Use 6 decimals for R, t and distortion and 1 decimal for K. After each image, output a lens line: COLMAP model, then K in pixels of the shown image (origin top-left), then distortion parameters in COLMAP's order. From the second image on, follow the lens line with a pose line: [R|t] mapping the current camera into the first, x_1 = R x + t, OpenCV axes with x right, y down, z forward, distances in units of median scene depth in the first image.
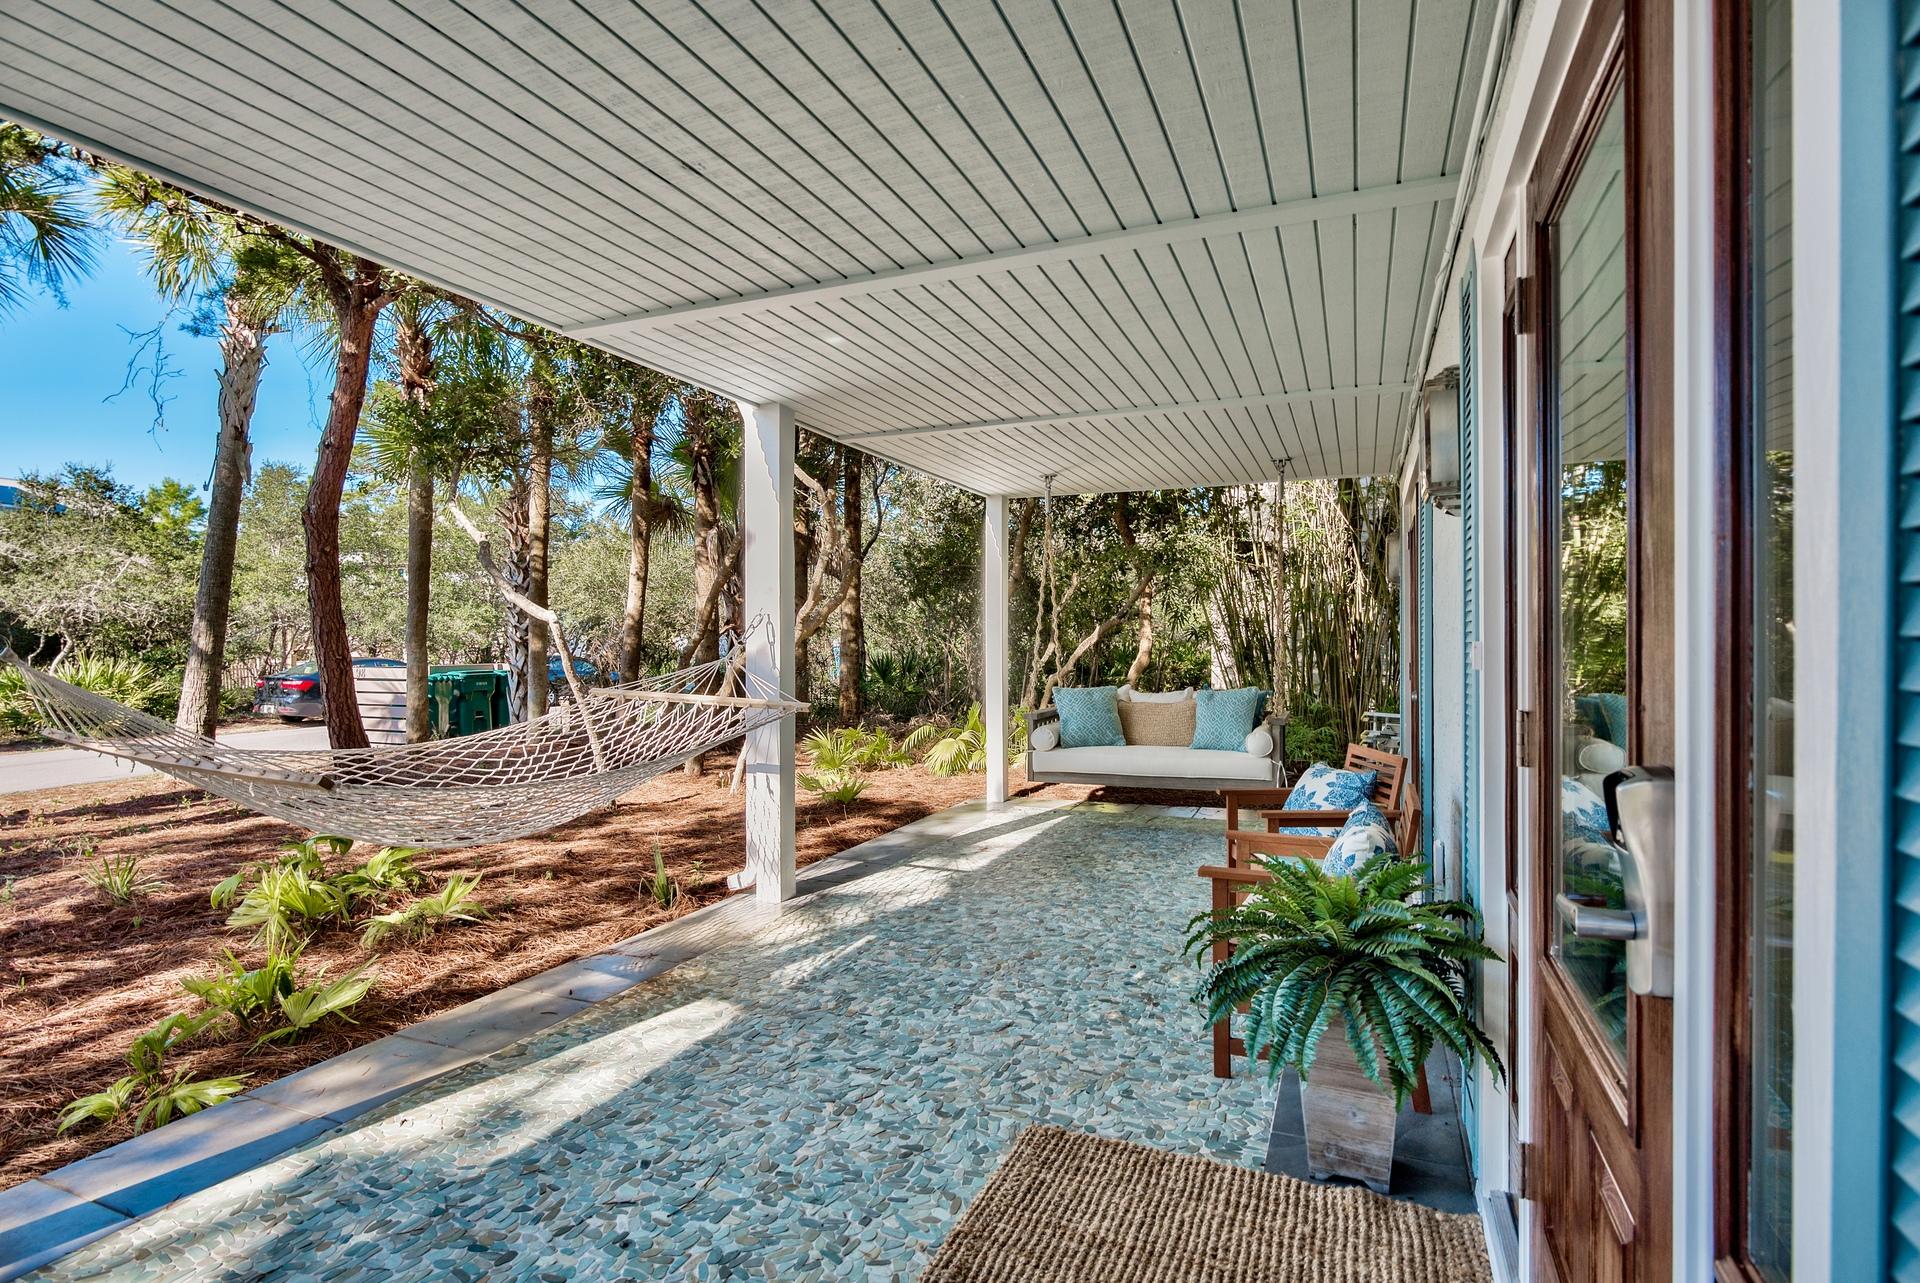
lens RADIAL K [[946.0, 0, 957.3], [0, 946.0, 637.4], [0, 0, 1]] dist [0.007976, 0.001385]
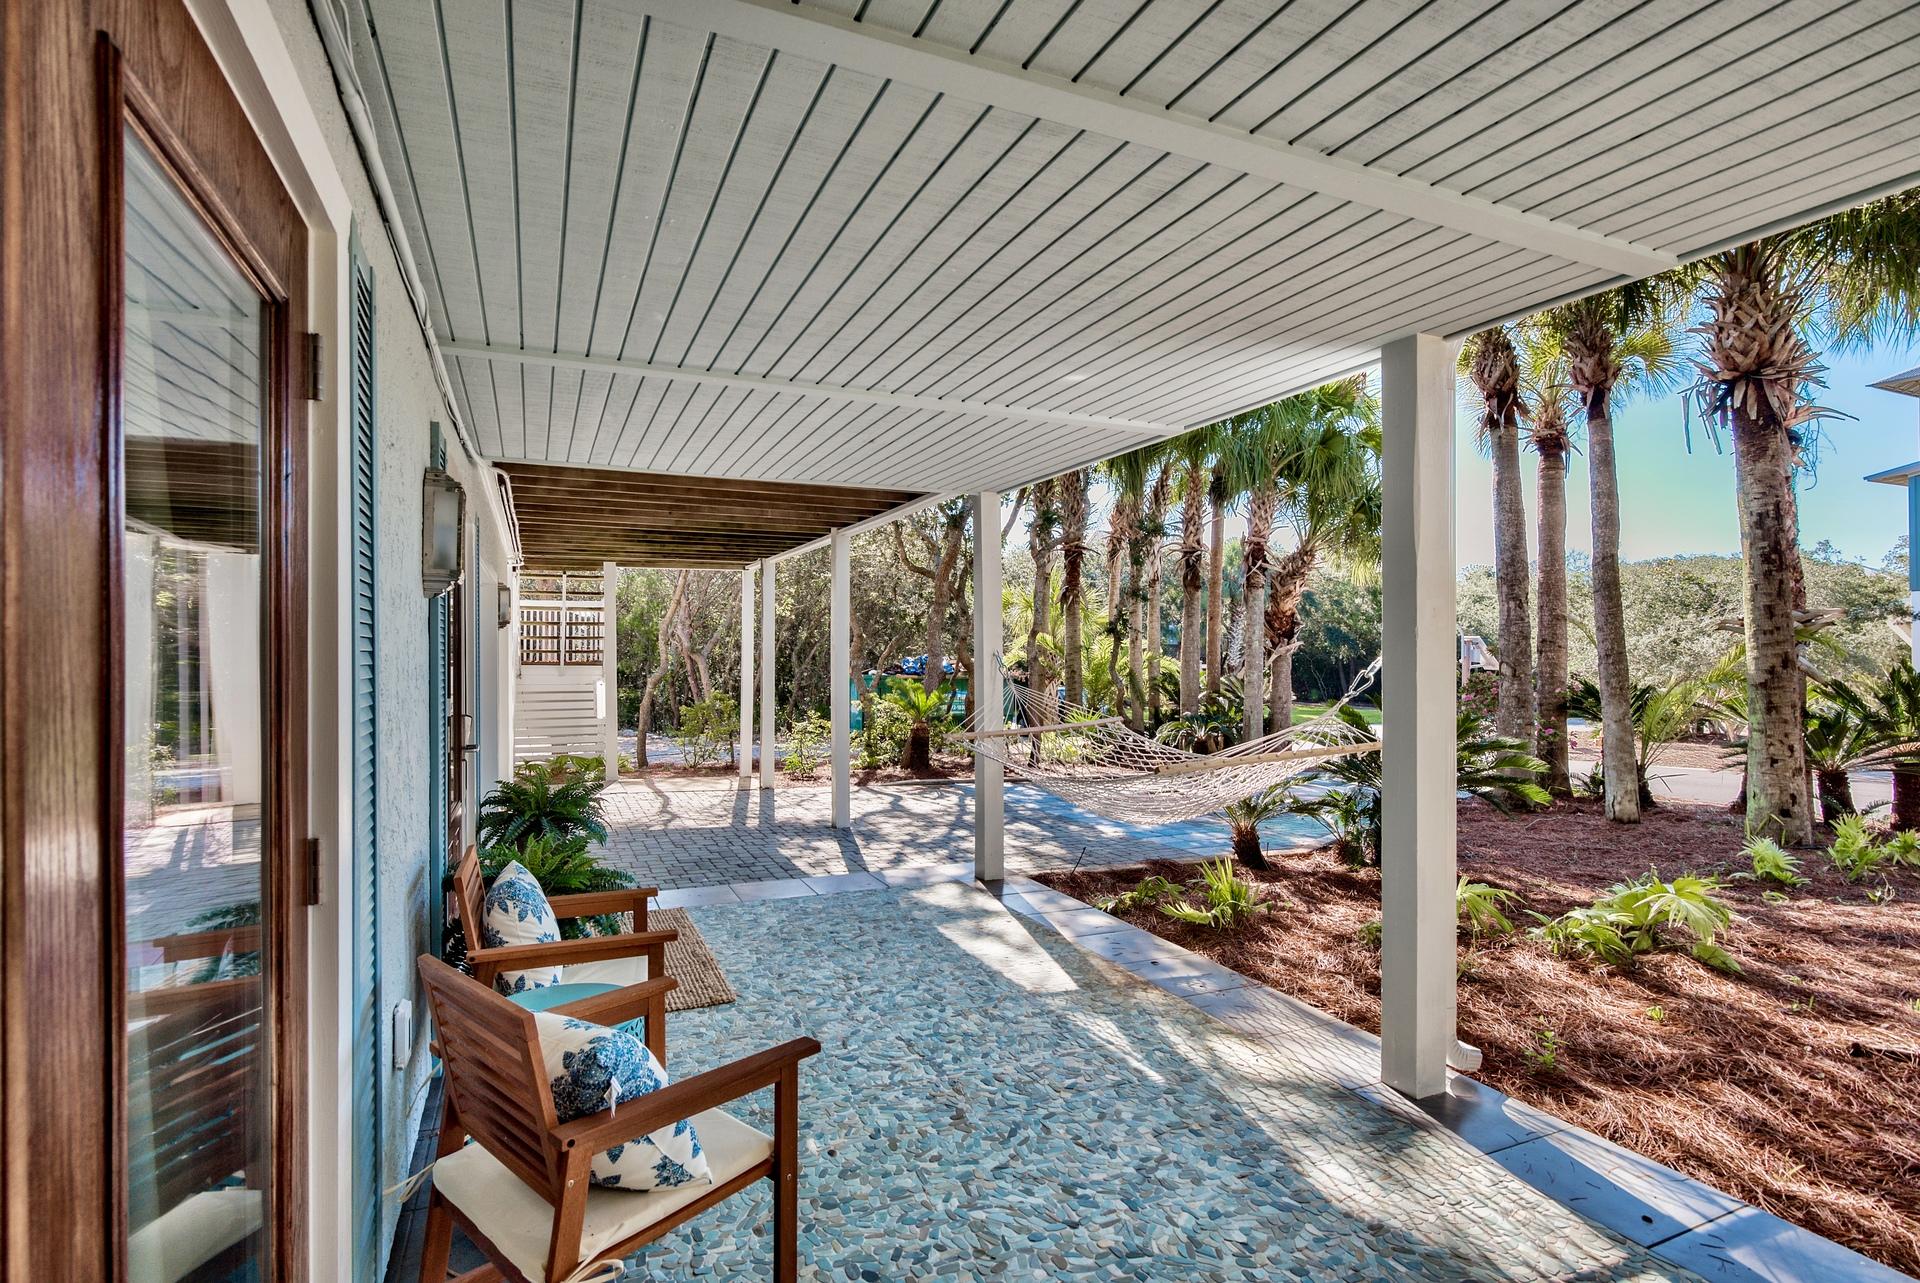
lens RADIAL K [[946.0, 0, 955.6], [0, 946.0, 655.5], [0, 0, 1]] dist [0.007976, 0.001385]
pose [[-0.680967, 0.005789, -0.732291, 0.656844], [0.008167, 0.999967, 0.000311, -0.036482], [0.732268, -0.005769, -0.680992, 1.574337]]
